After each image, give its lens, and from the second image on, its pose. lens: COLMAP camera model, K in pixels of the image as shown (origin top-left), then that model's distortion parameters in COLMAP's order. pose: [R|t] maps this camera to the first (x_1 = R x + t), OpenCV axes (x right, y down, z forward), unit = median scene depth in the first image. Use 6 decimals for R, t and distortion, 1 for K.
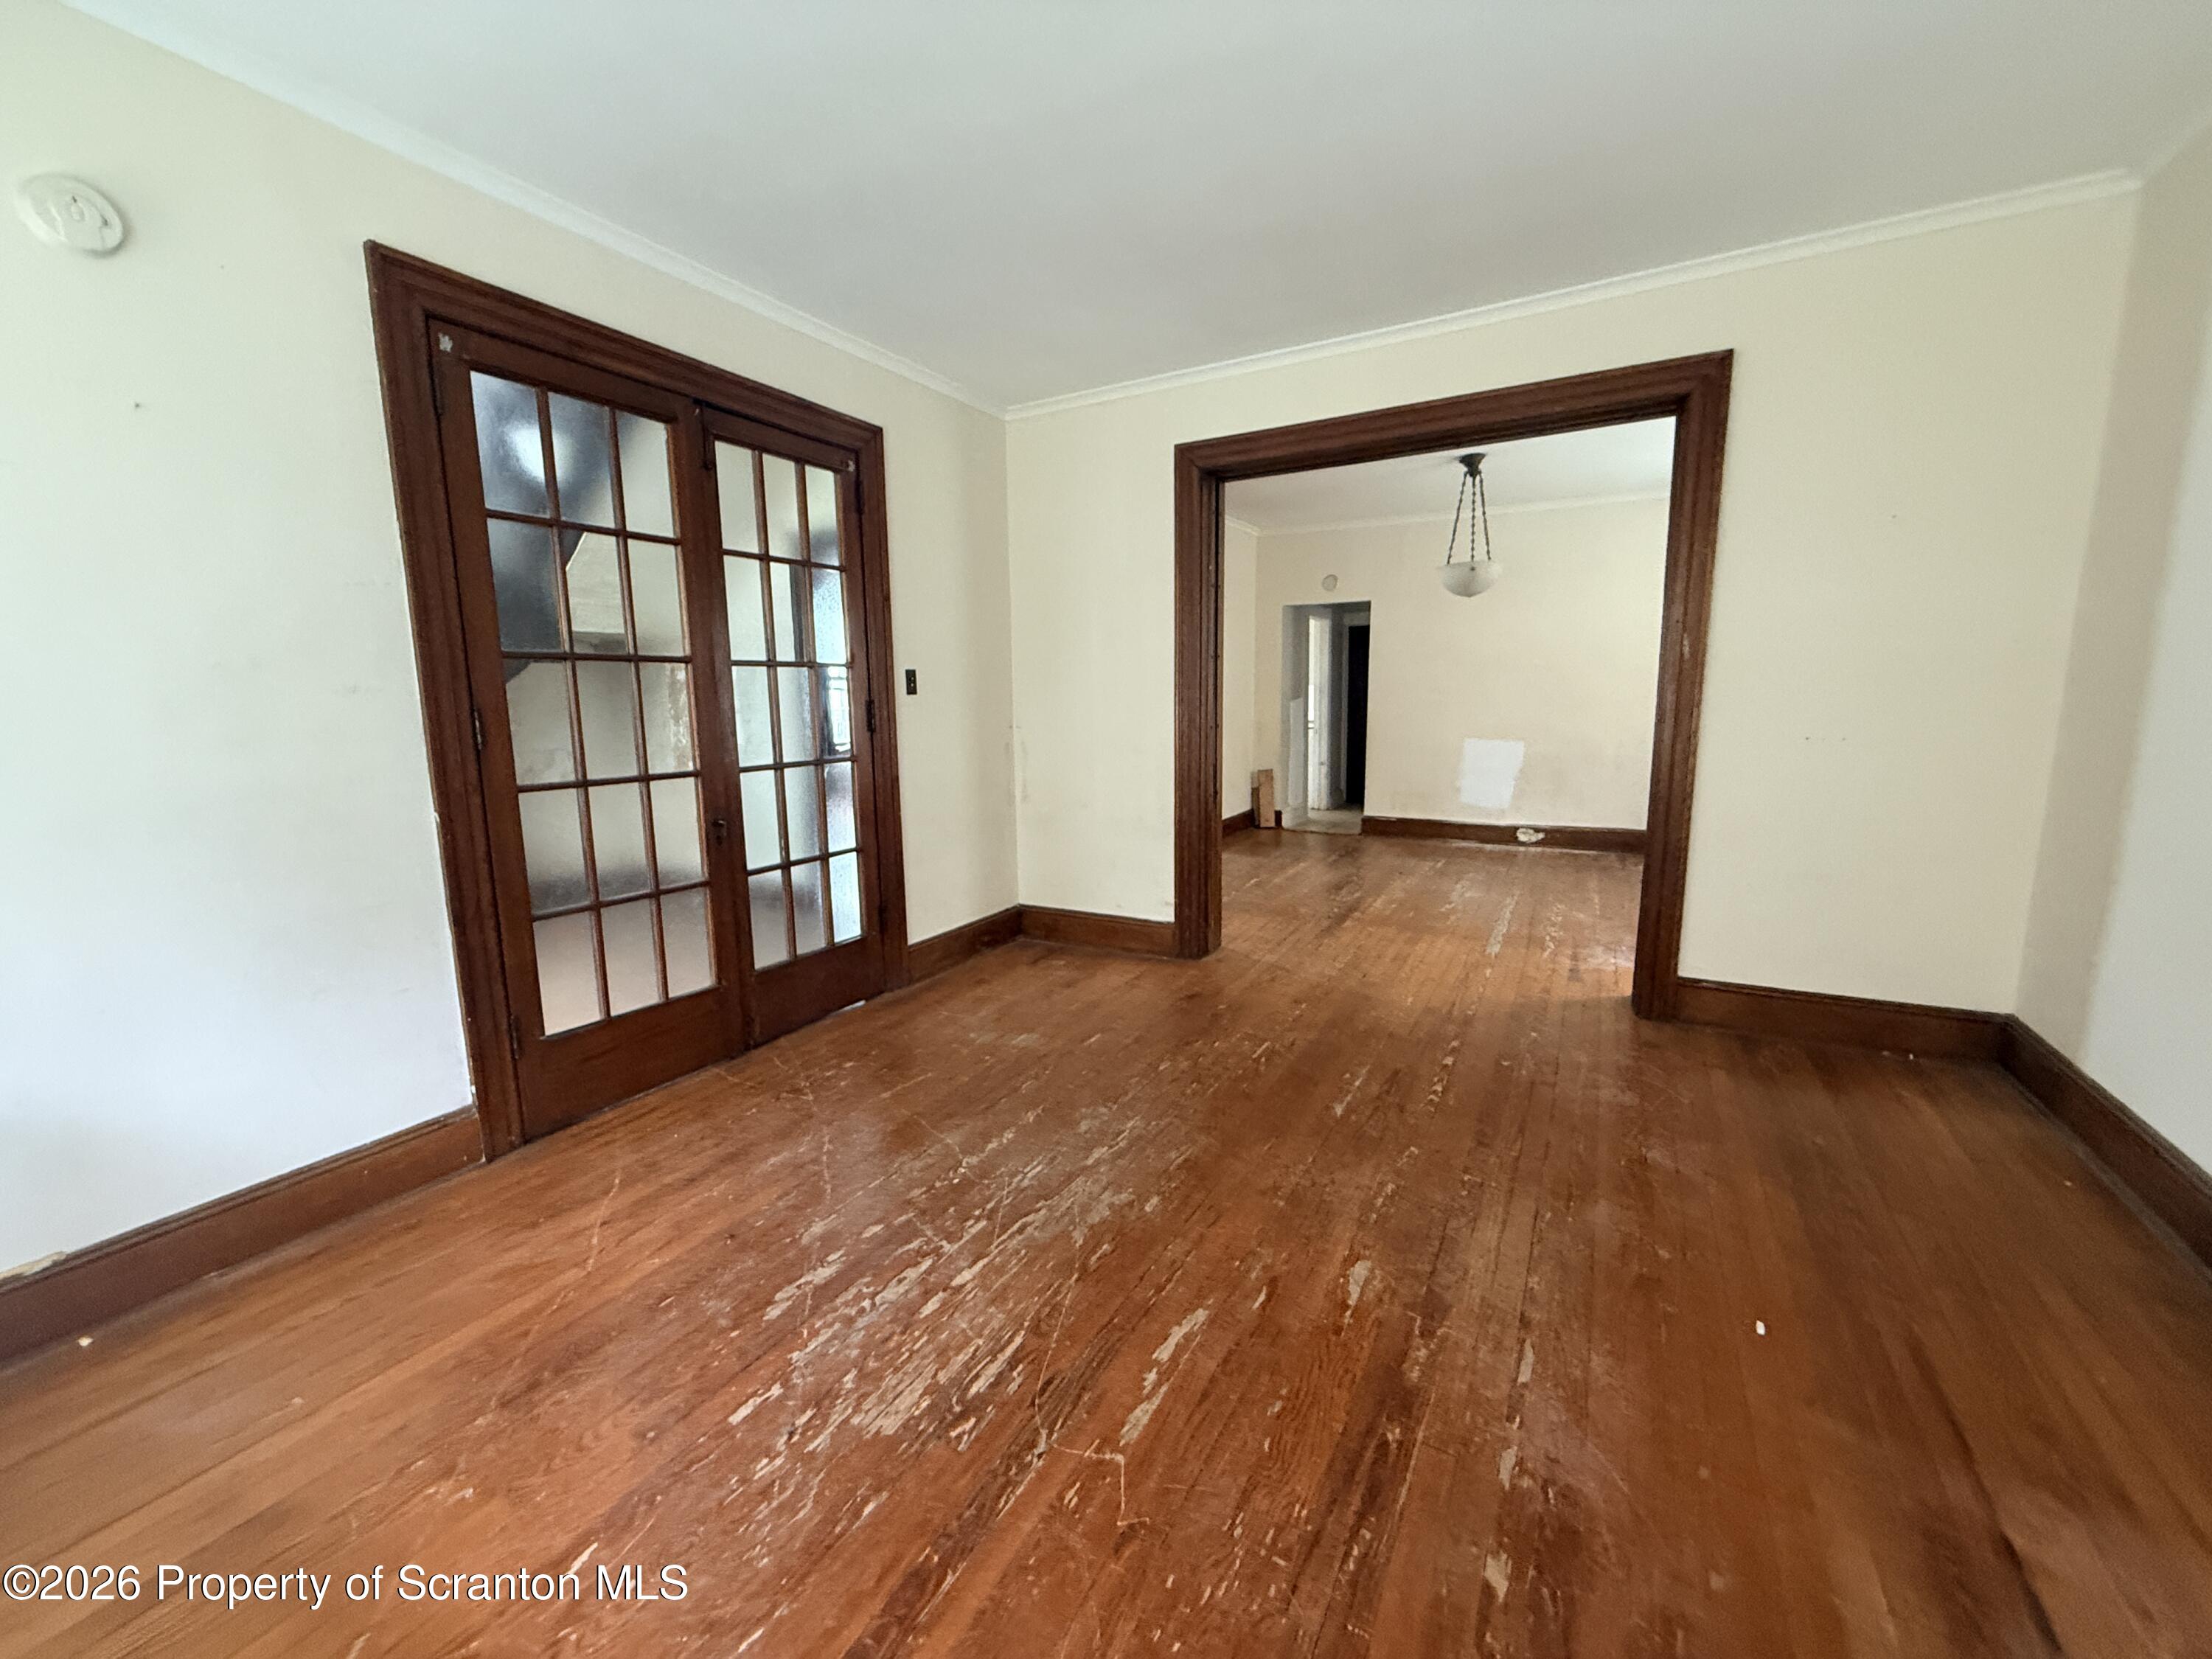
lens RADIAL K [[884.1, 0, 1104.2], [0, 884.1, 827.3], [0, 0, 1]] dist [-0.002708, 0.001157]
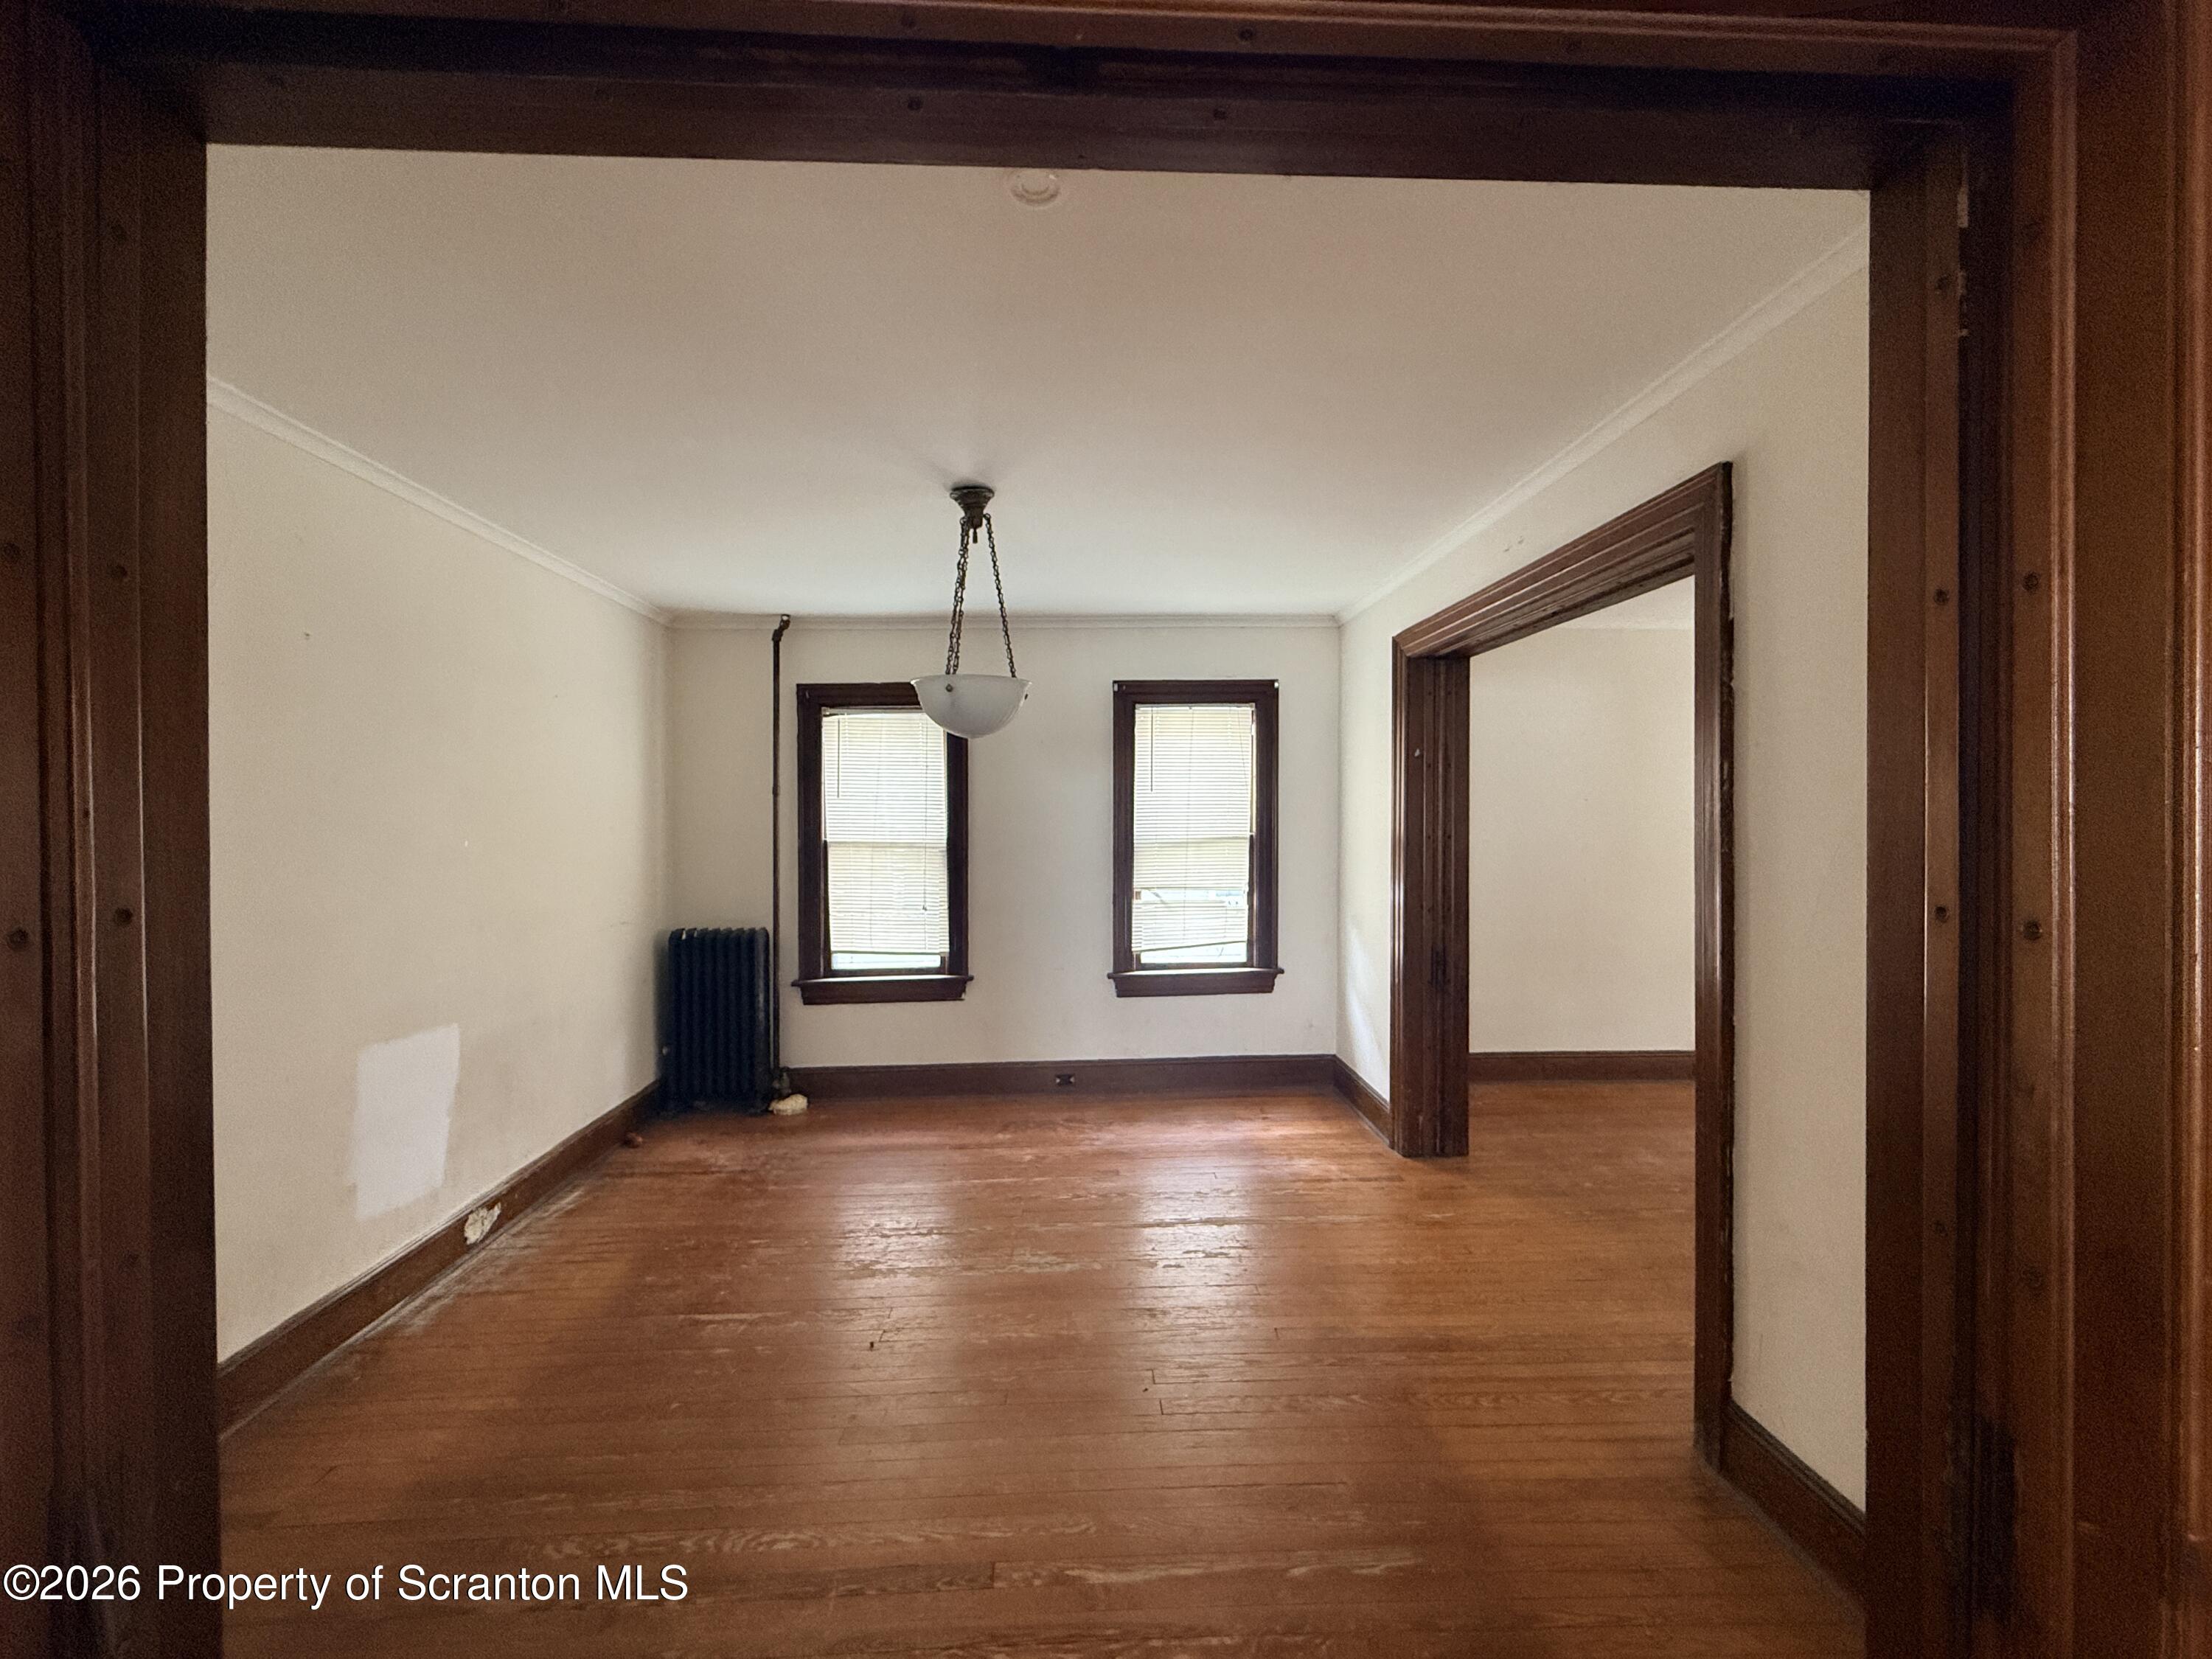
lens RADIAL K [[884.1, 0, 1093.0], [0, 884.1, 833.7], [0, 0, 1]] dist [-0.002708, 0.001157]
pose [[-0.528516, 0.005356, 0.848907, -0.068721], [0.137519, 0.987313, 0.079388, -0.179974], [-0.837711, 0.158698, -0.522547, 0.943433]]
